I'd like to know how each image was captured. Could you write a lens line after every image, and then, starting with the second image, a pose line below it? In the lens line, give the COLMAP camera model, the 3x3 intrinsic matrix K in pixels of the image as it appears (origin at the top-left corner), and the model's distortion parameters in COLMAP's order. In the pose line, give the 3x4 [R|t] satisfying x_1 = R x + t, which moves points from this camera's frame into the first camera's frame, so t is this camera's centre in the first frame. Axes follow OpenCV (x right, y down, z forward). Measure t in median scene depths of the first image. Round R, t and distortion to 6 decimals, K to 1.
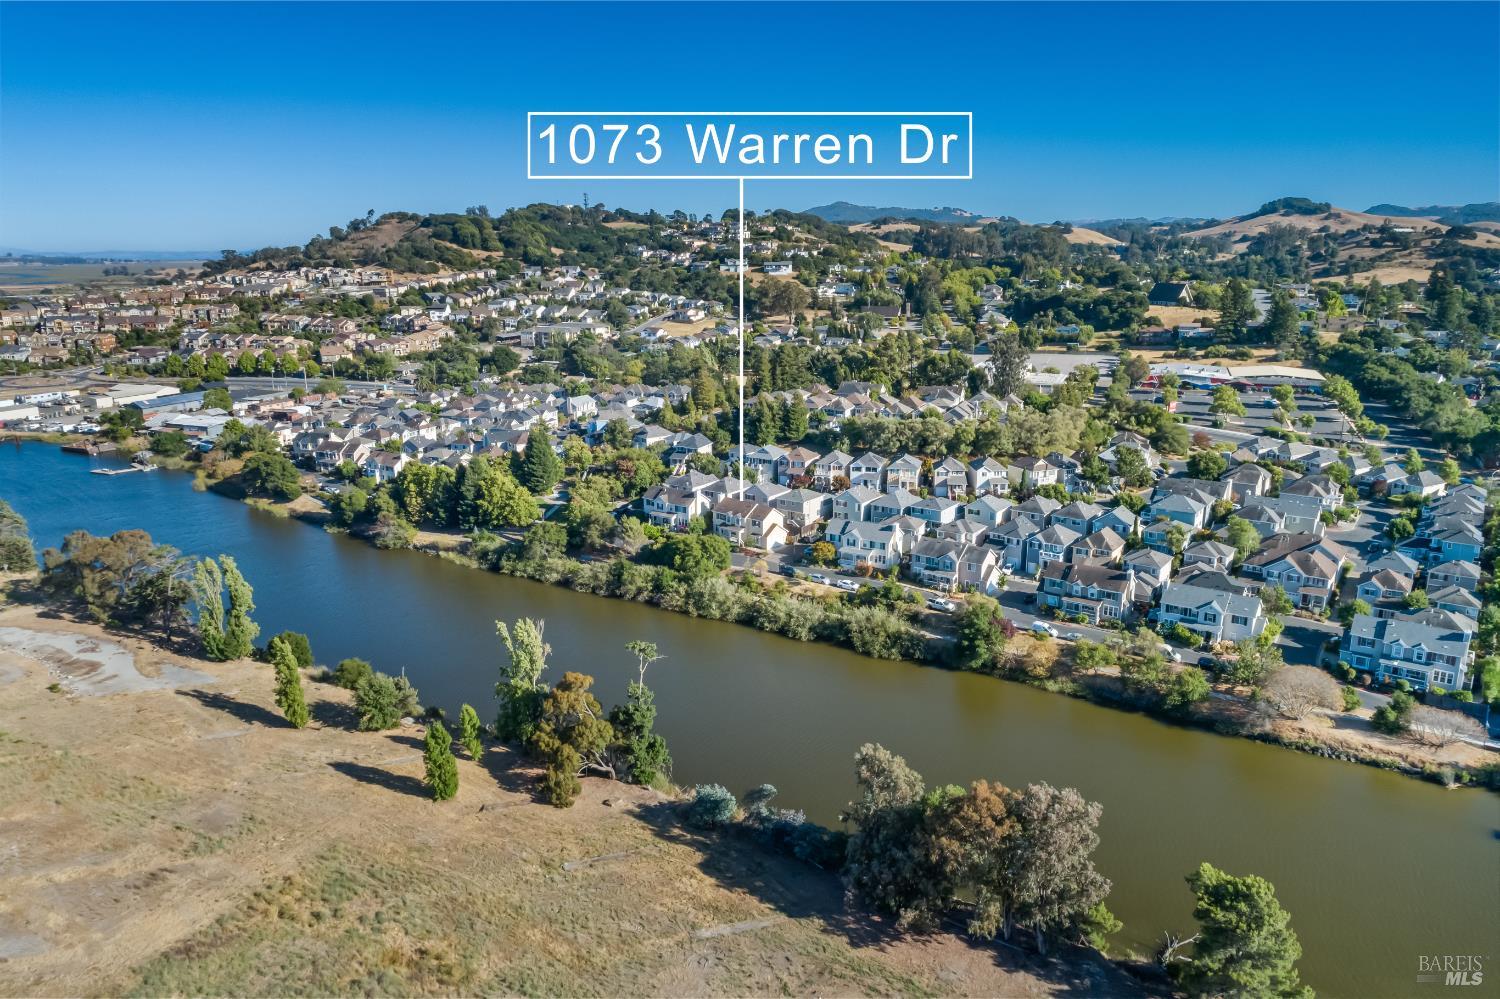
lens RADIAL K [[1023.3, 0, 755.3], [0, 1023.3, 496.1], [0, 0, 1]] dist [-0.000688, 0.008067]
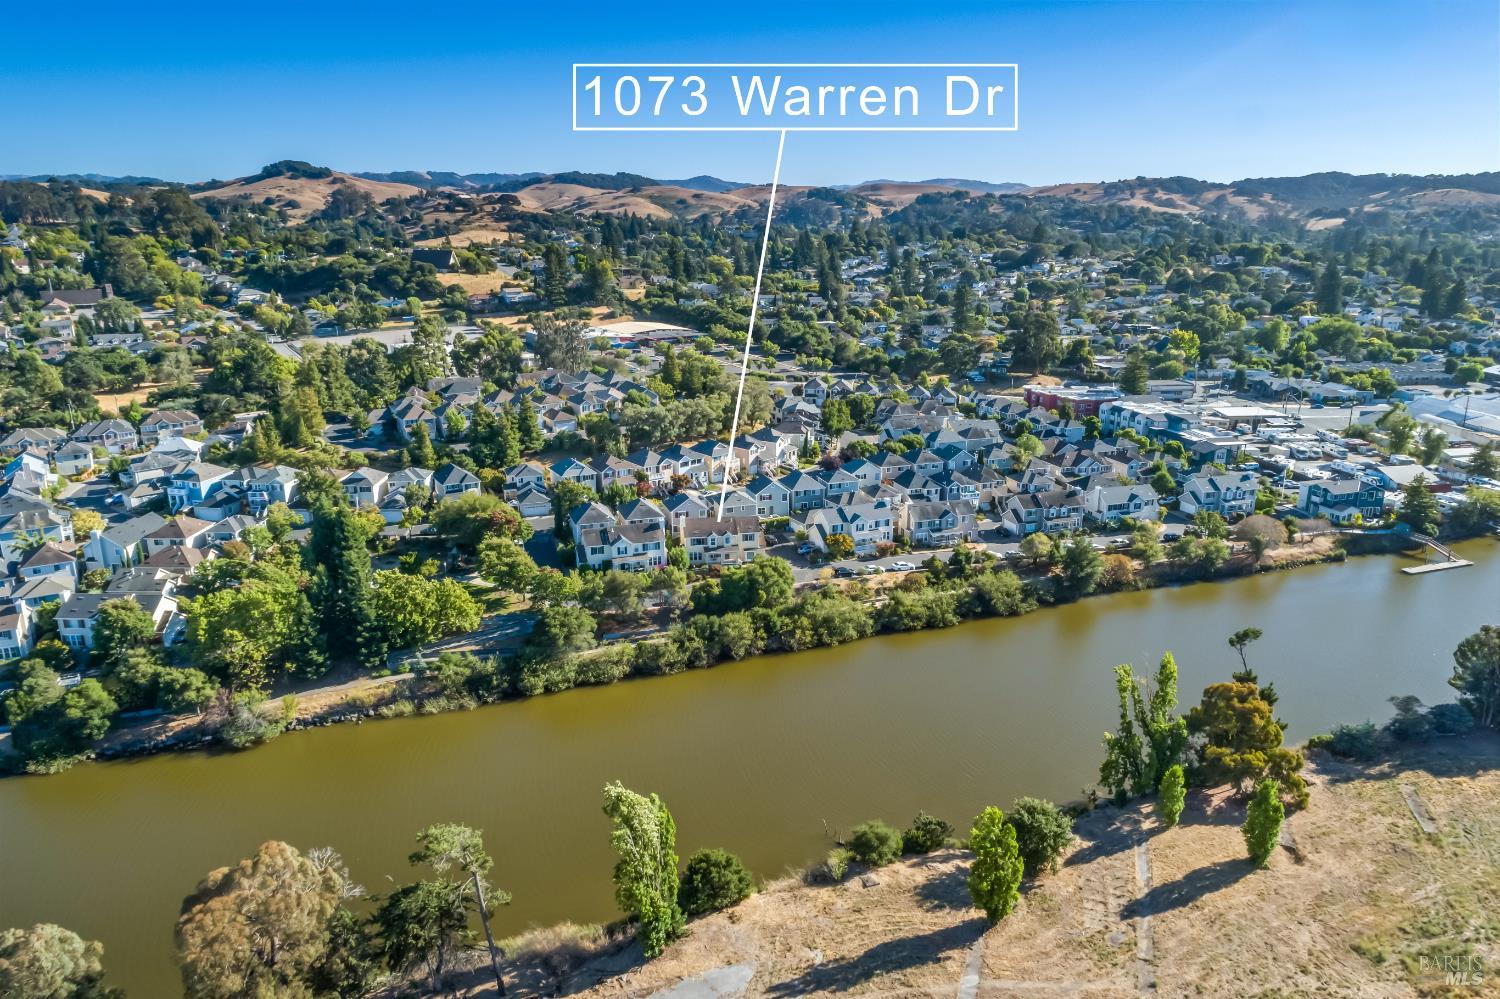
lens RADIAL K [[1023.3, 0, 755.3], [0, 1023.3, 496.1], [0, 0, 1]] dist [-0.000688, 0.008067]
pose [[0.593962, -0.214783, 0.775292, -0.247540], [0.187467, 0.974124, 0.126246, -0.043557], [-0.782346, 0.070357, 0.618858, 0.160548]]
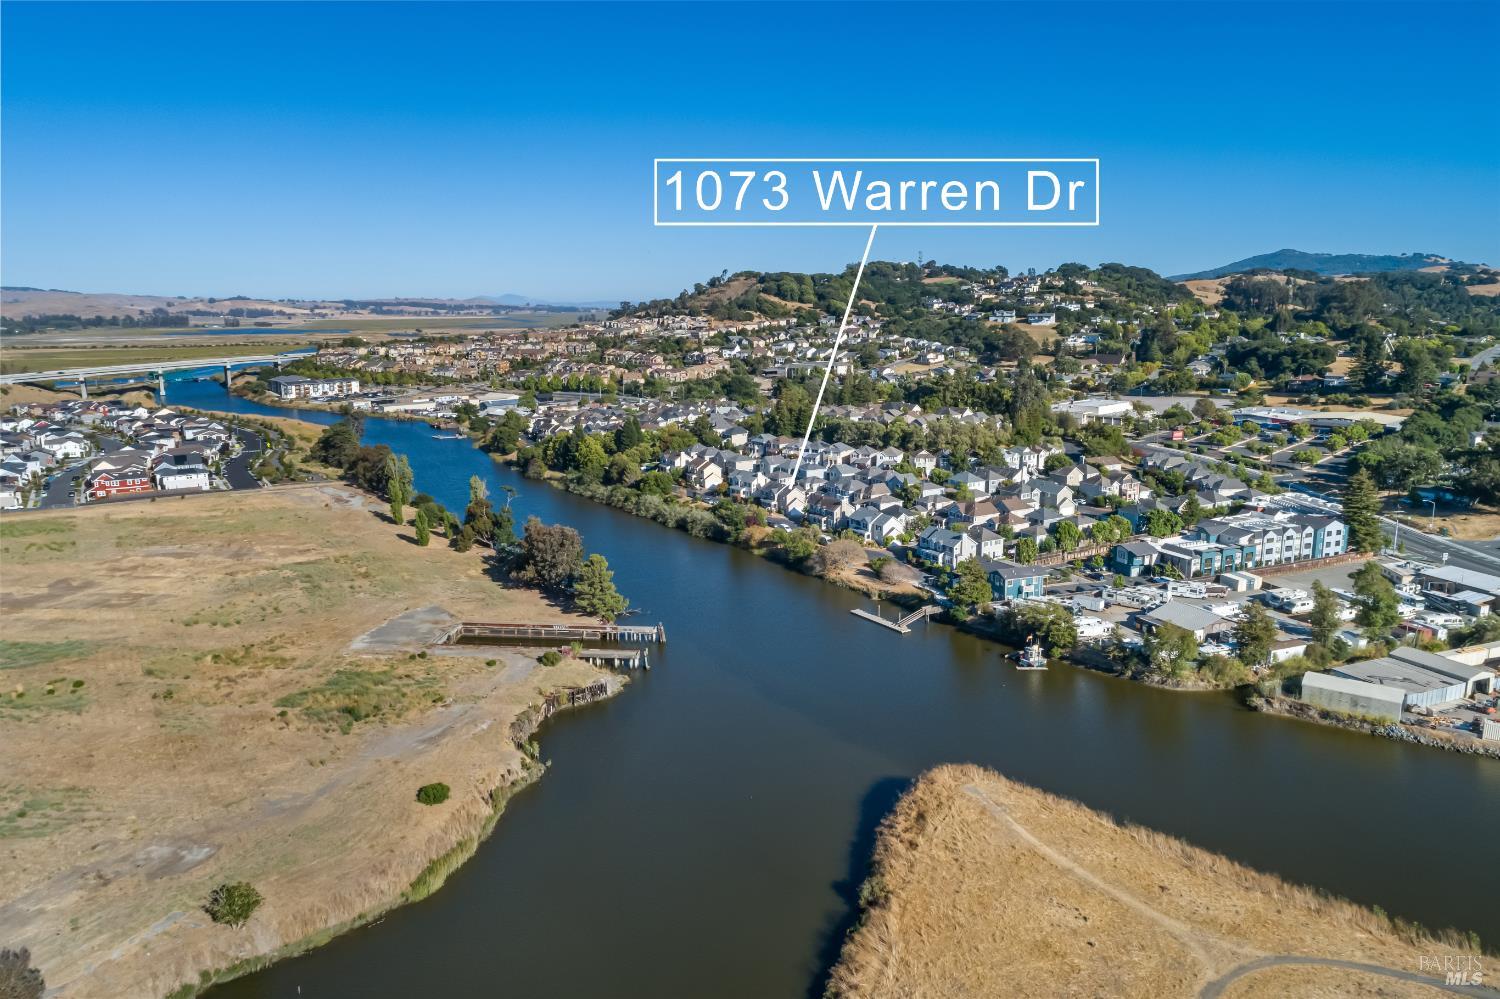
lens RADIAL K [[1023.3, 0, 755.3], [0, 1023.3, 496.1], [0, 0, 1]] dist [-0.000688, 0.008067]
pose [[0.918517, 0.075289, -0.388146, 0.259120], [-0.093626, 0.995199, -0.028520, 0.037733], [0.384136, 0.062537, 0.921156, -0.168603]]
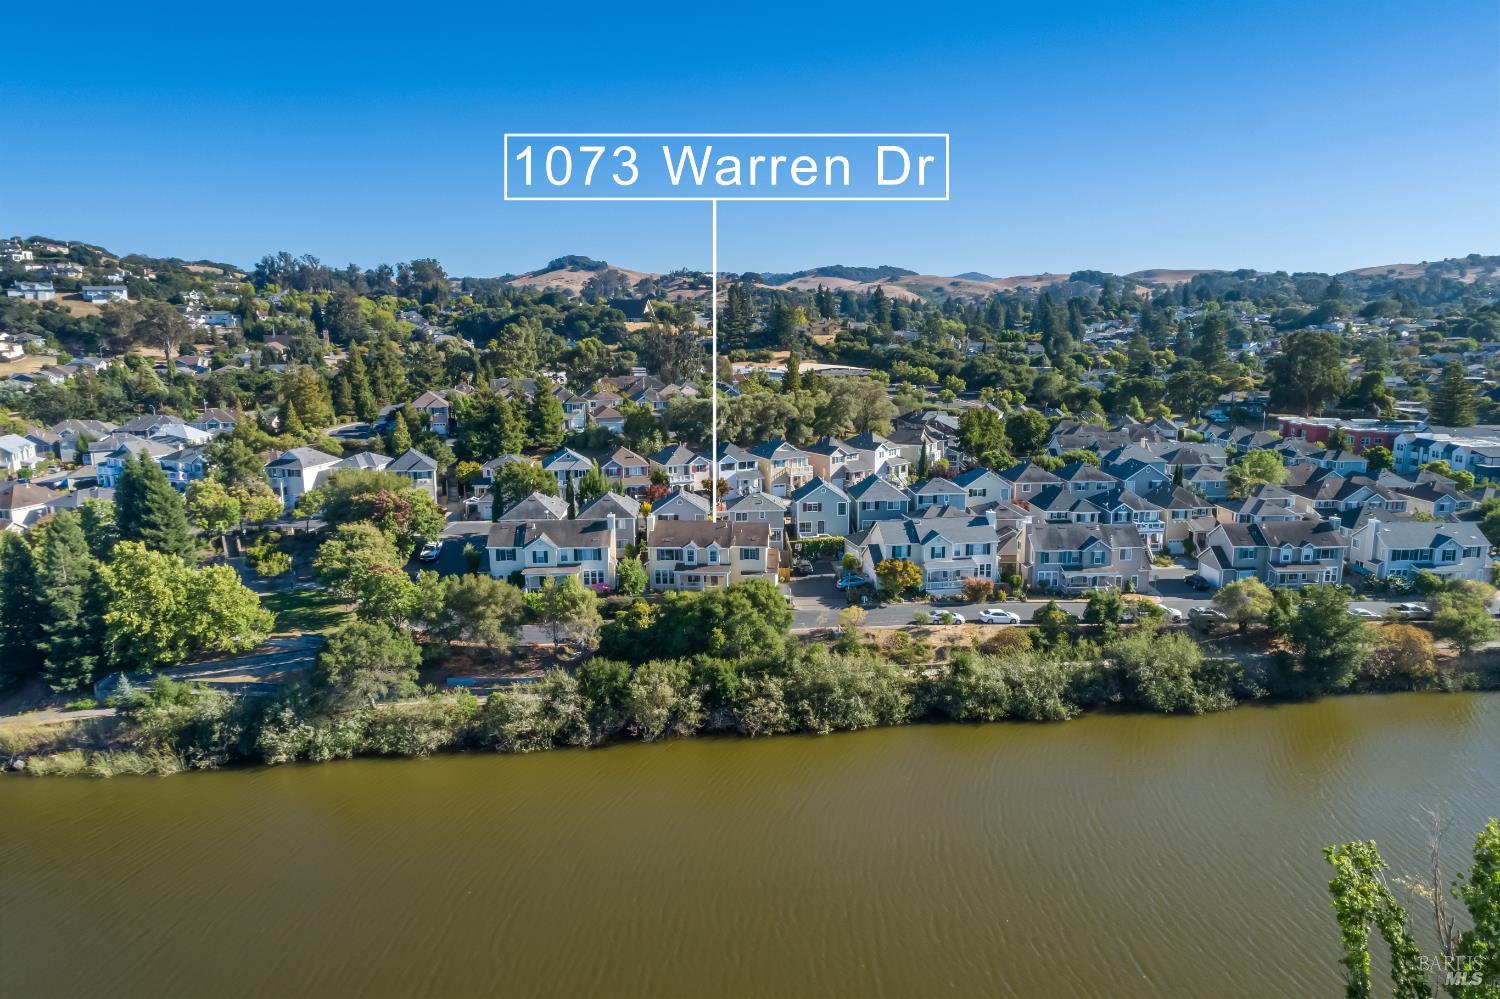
lens RADIAL K [[1023.3, 0, 755.3], [0, 1023.3, 496.1], [0, 0, 1]] dist [-0.000688, 0.008067]
pose [[0.778093, -0.114481, 0.617629, -0.125281], [0.151659, 0.988402, -0.007855, 0.000075], [-0.609567, 0.099781, 0.786430, 0.199584]]
